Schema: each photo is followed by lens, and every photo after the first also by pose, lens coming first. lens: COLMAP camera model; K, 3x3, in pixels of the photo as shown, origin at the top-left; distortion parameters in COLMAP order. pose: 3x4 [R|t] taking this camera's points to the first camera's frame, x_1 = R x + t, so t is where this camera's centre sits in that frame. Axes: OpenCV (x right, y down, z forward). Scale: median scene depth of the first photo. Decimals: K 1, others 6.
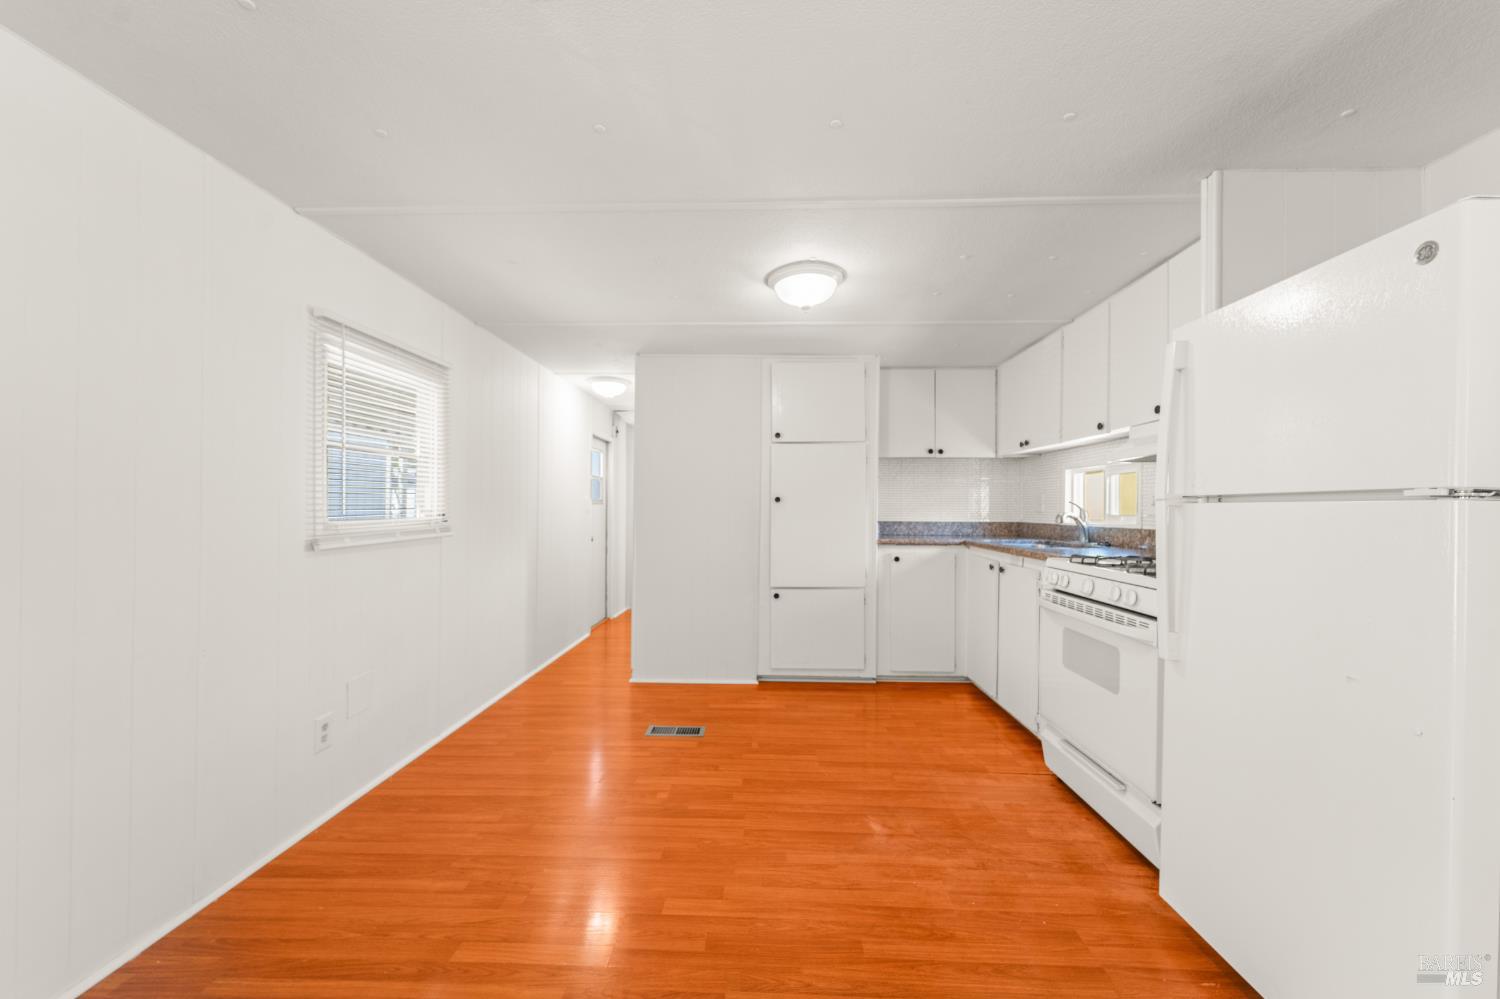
lens RADIAL K [[598.0, 0, 744.2], [0, 598.0, 501.7], [0, 0, 1]] dist [0.002441, -0.001346]
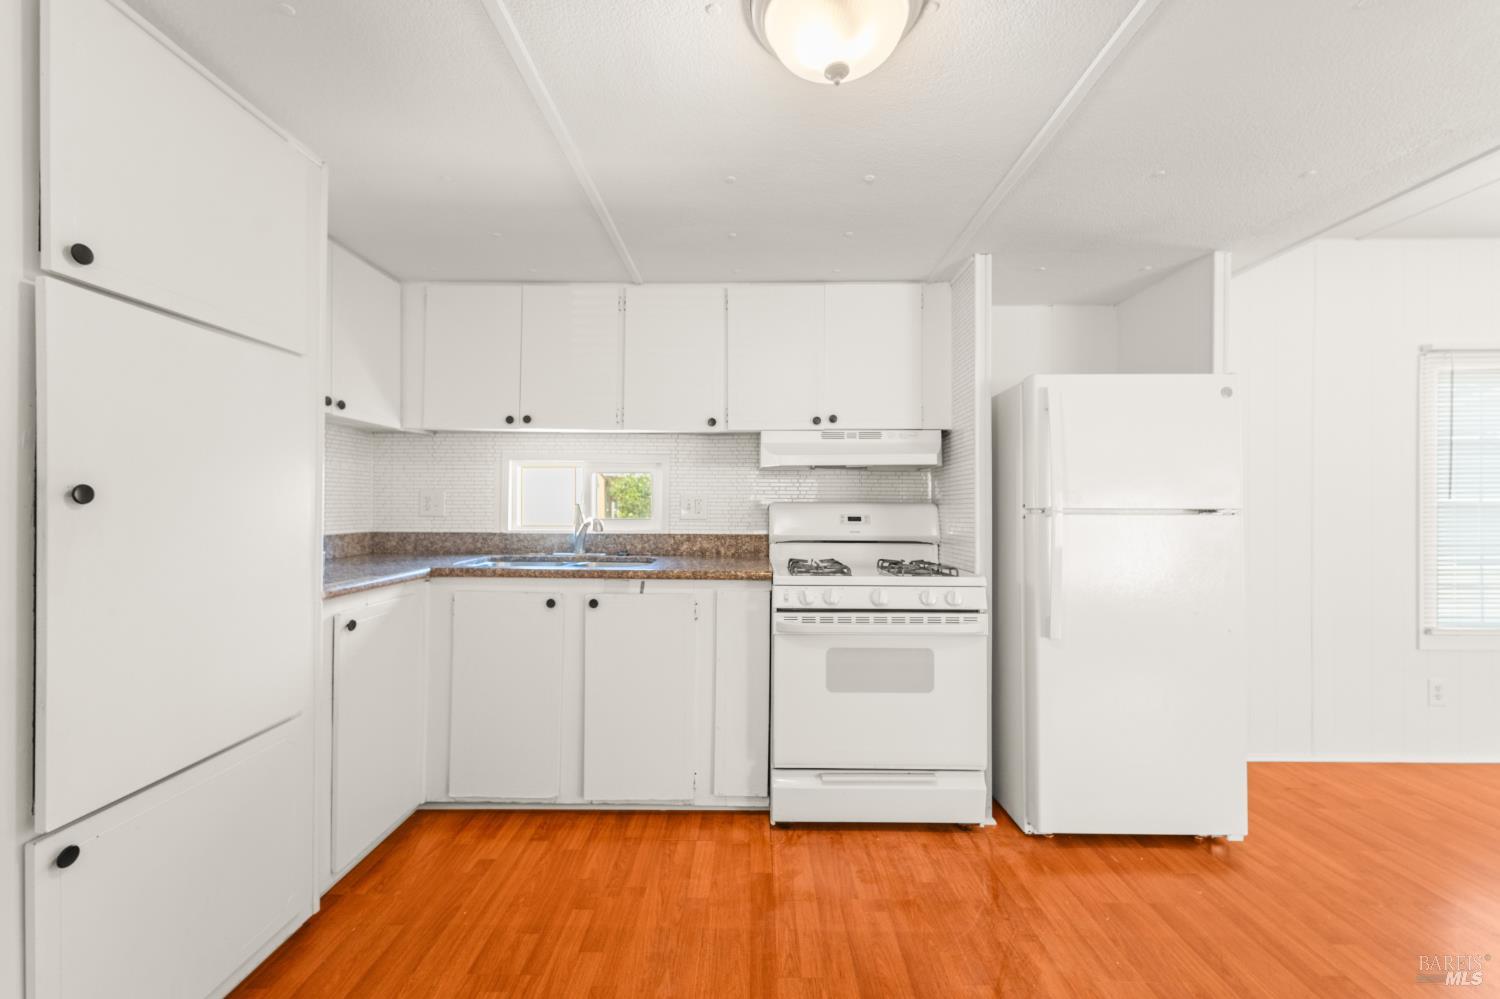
lens RADIAL K [[598.0, 0, 745.2], [0, 598.0, 503.2], [0, 0, 1]] dist [0.002441, -0.001346]
pose [[-0.030177, -0.001895, 0.999543, -0.260126], [-0.016627, 0.999861, 0.001393, -0.005802], [-0.999406, -0.016578, -0.030205, 0.835203]]
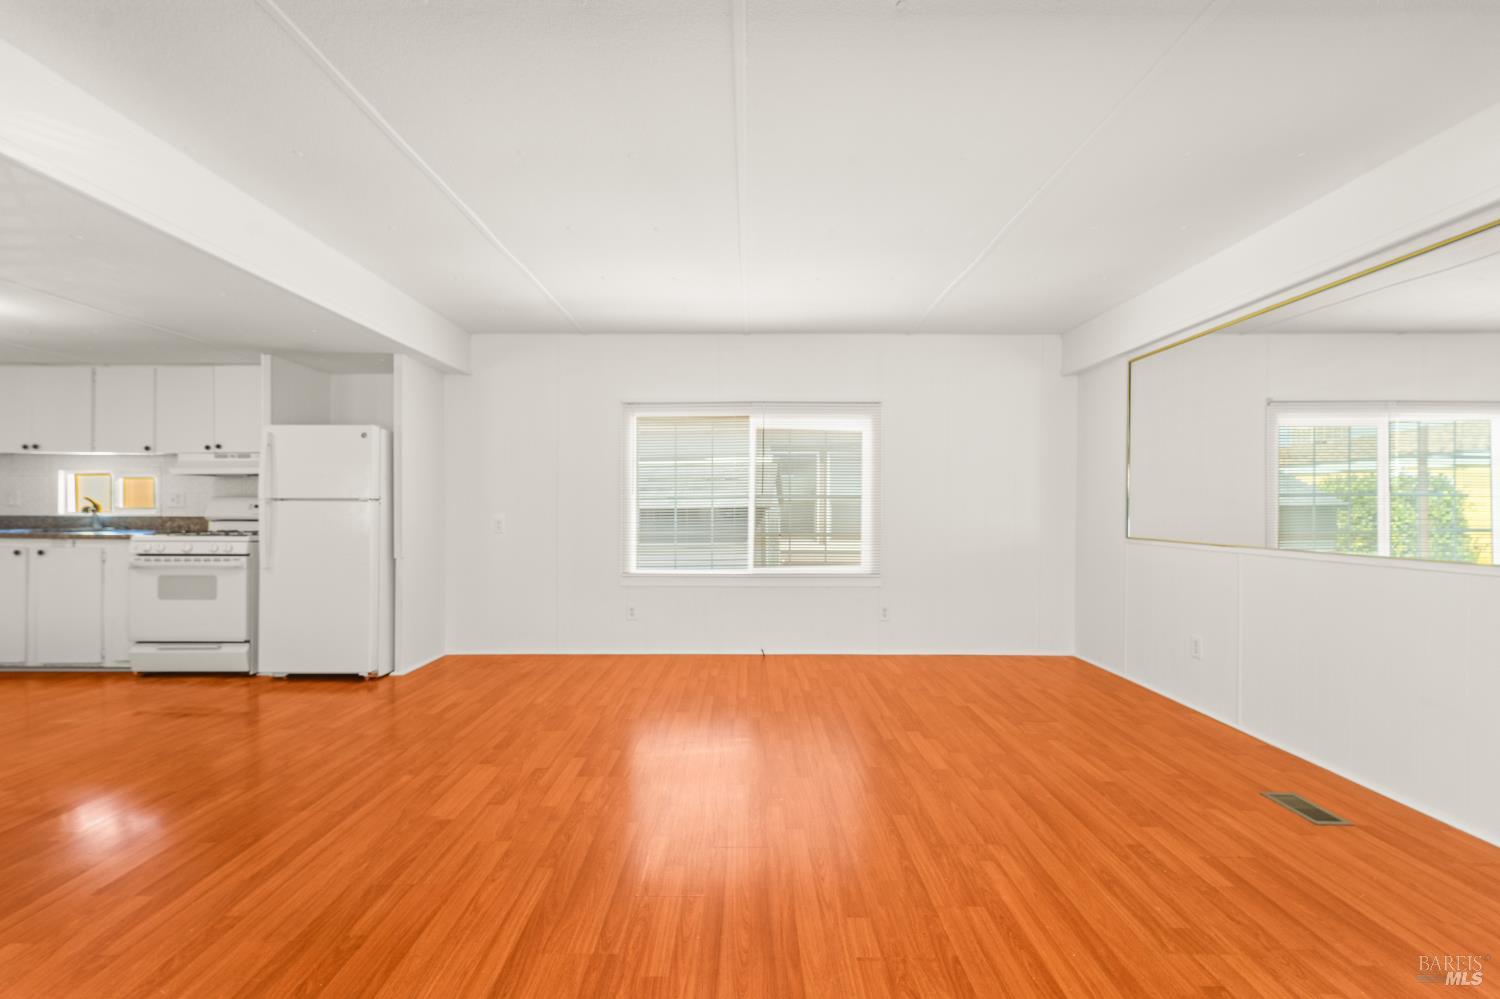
lens RADIAL K [[598.0, 0, 749.5], [0, 598.0, 516.7], [0, 0, 1]] dist [0.002441, -0.001346]
pose [[-0.048132, -0.019540, 0.998650, -0.847334], [-0.014789, 0.999713, 0.018848, -0.004208], [-0.998732, -0.013862, -0.048407, -0.381859]]
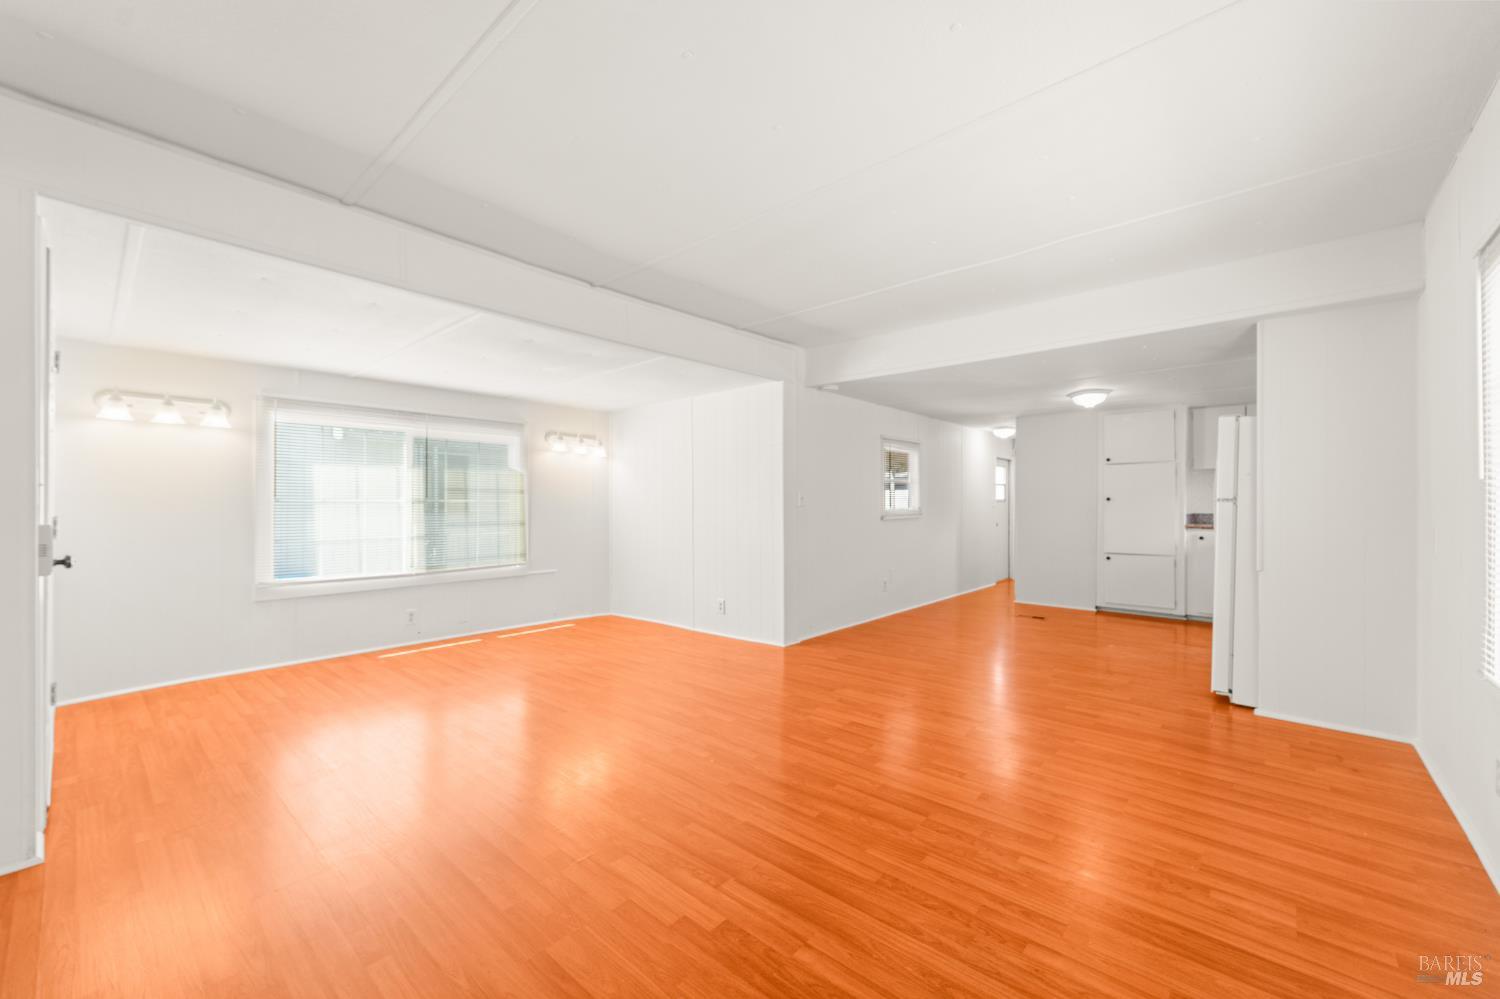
lens RADIAL K [[598.0, 0, 747.9], [0, 598.0, 502.1], [0, 0, 1]] dist [0.002441, -0.001346]
pose [[0.776127, -0.006424, -0.630544, 0.377250], [0.010251, 0.999945, 0.002431, -0.011309], [0.630493, -0.008350, 0.776150, -1.041286]]
